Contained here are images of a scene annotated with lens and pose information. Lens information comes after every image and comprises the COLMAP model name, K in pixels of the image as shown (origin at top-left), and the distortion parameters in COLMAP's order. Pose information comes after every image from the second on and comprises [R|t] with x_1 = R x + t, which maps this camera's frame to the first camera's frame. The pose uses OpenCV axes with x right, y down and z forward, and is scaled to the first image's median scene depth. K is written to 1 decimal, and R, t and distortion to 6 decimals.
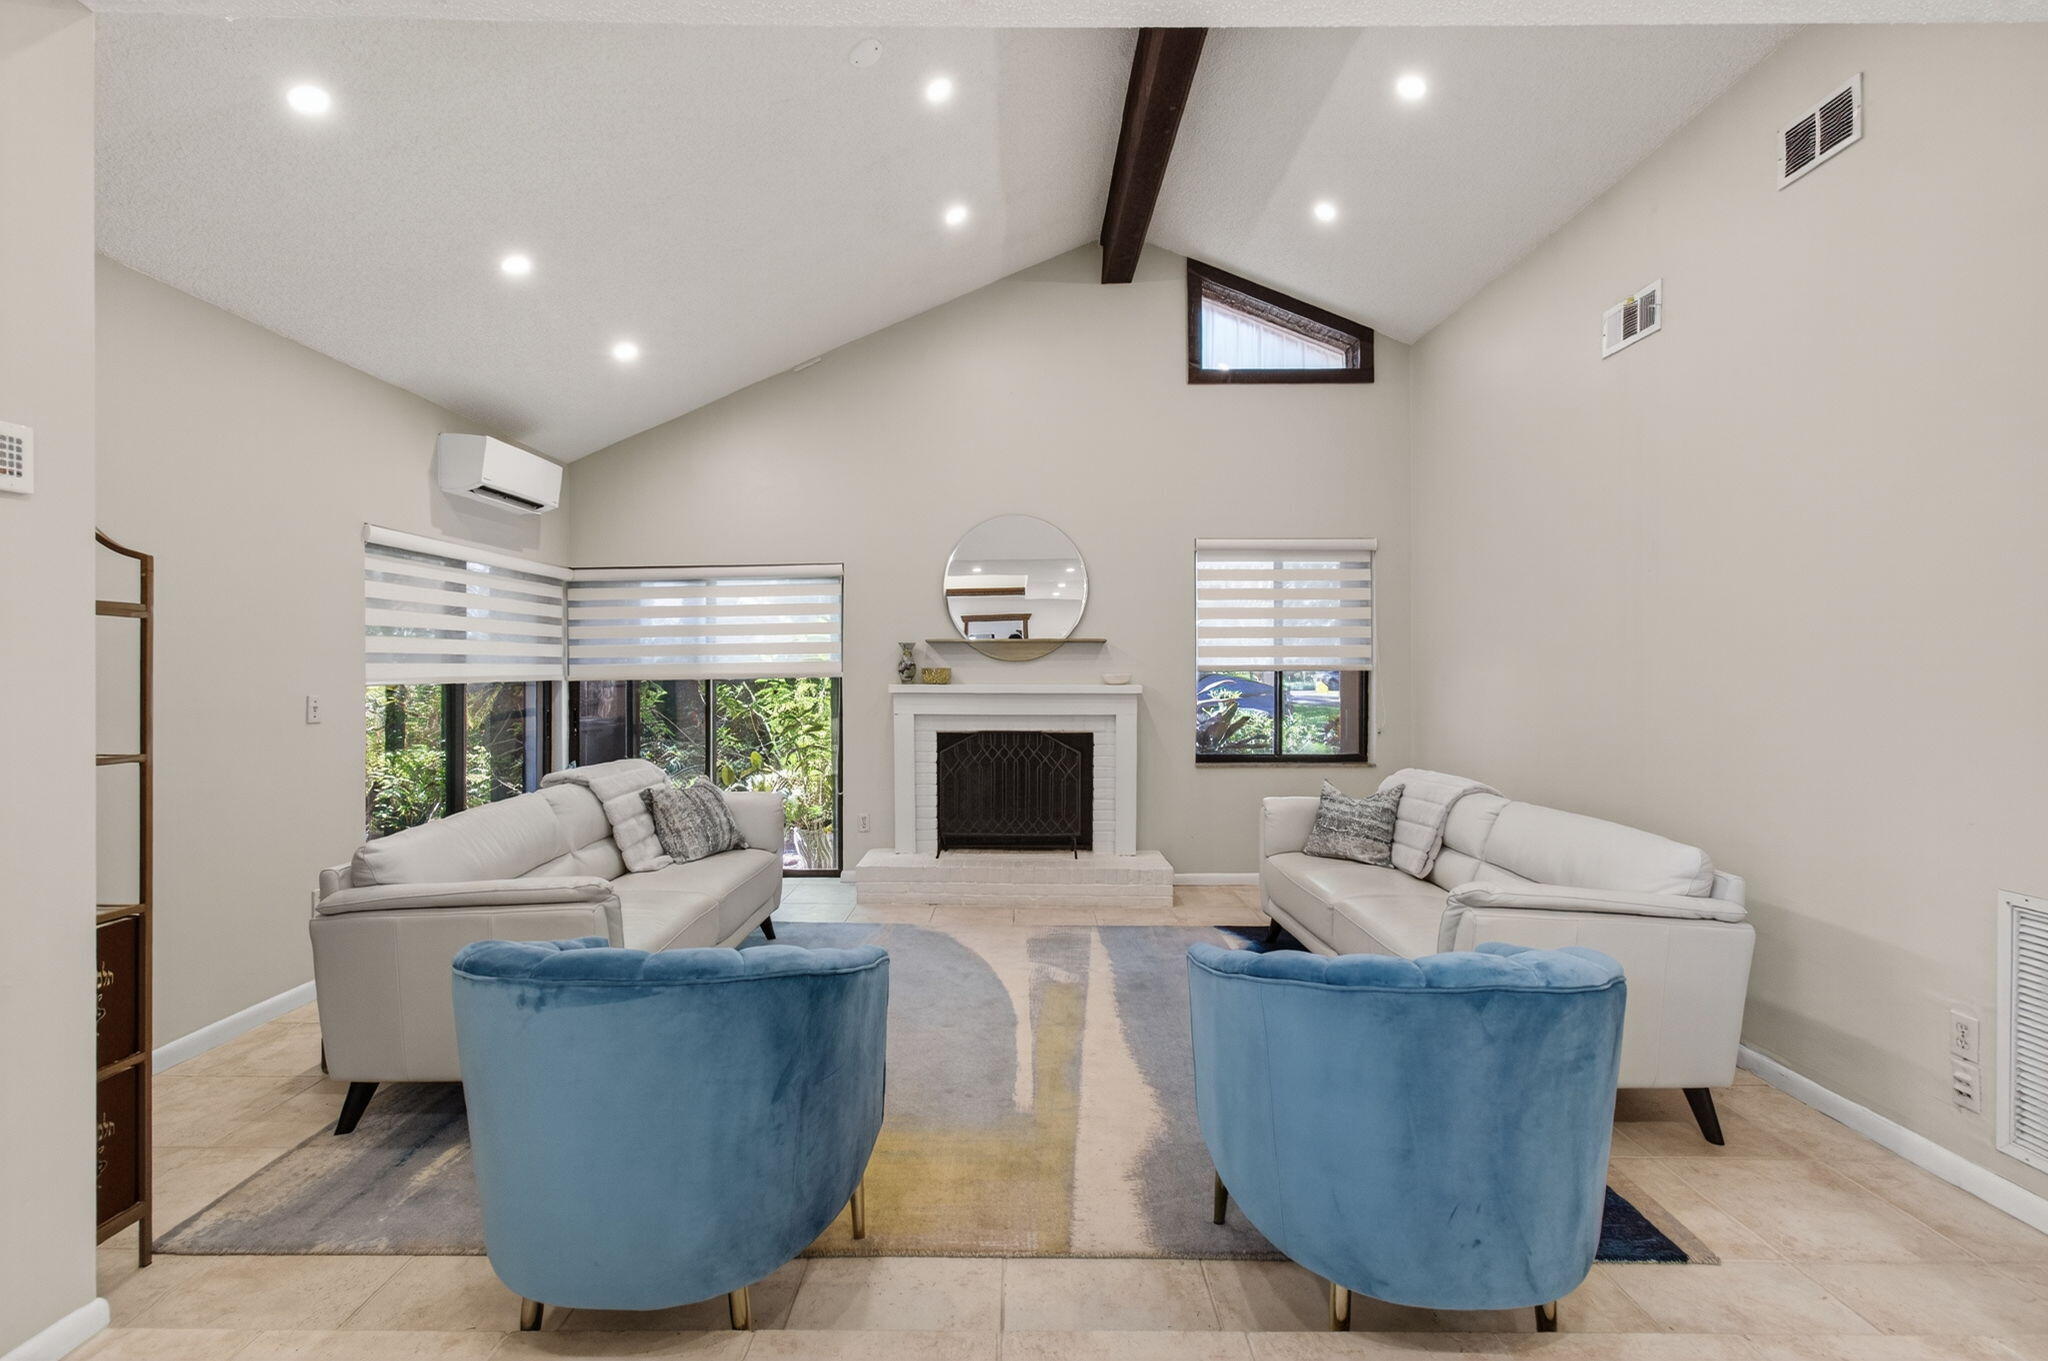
lens RADIAL K [[922.3, 0, 1030.9], [0, 922.3, 678.9], [0, 0, 1]] dist [-0.011649, 0.006840]
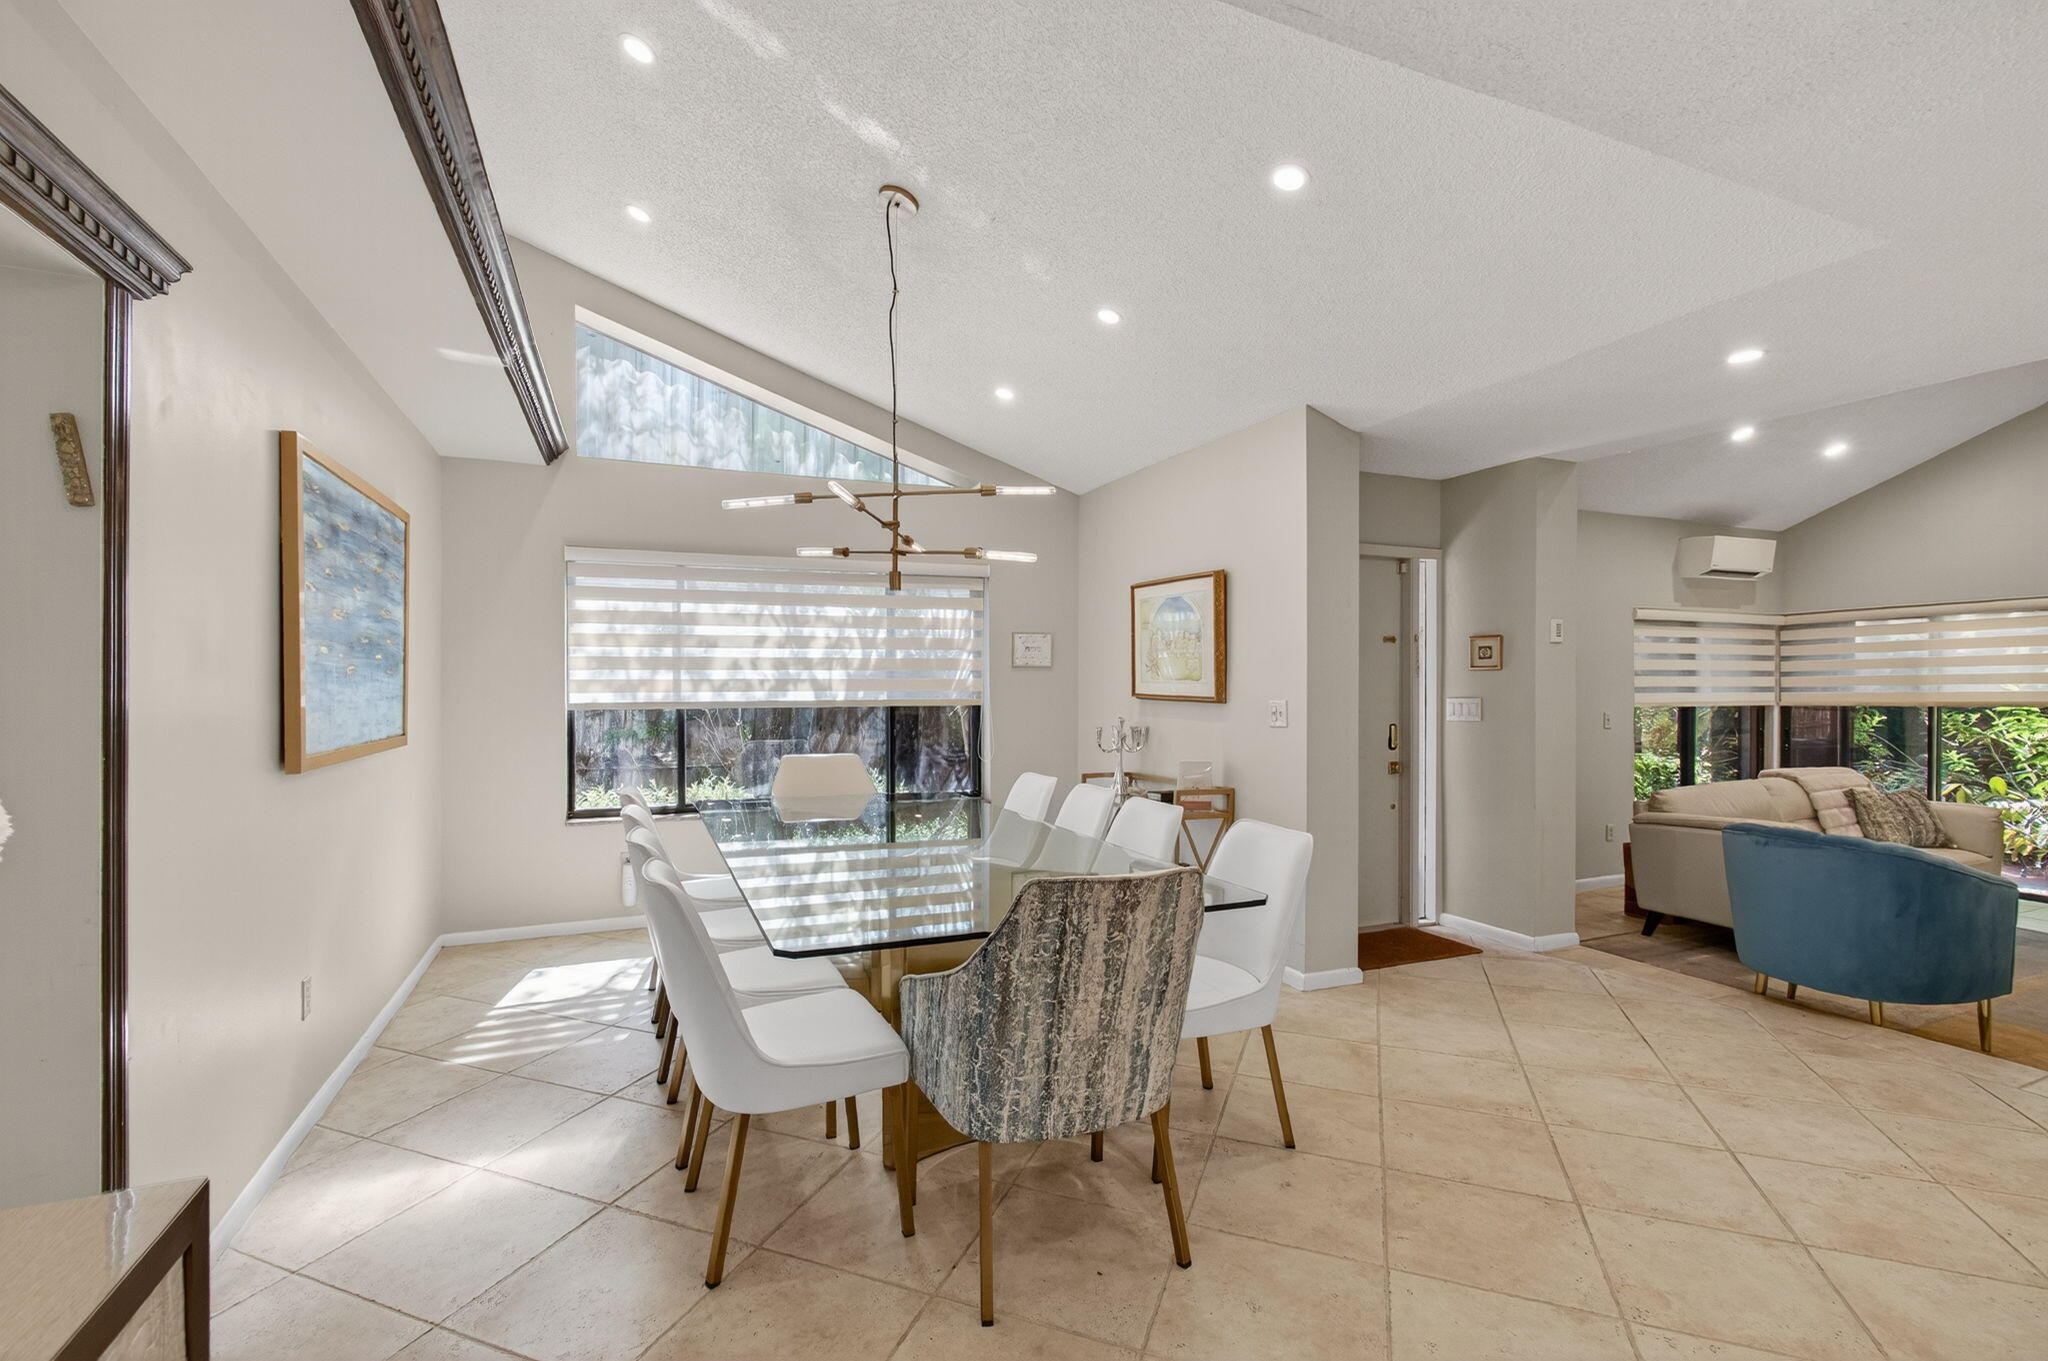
lens RADIAL K [[903.0, 0, 1023.9], [0, 903.0, 687.4], [0, 0, 1]] dist [0.015717, 0.000359]
pose [[0.401939, 0.000899, -0.915666, 0.259933], [-0.010178, 0.999942, -0.003486, -0.009276], [0.915610, 0.010720, 0.401925, -0.519396]]
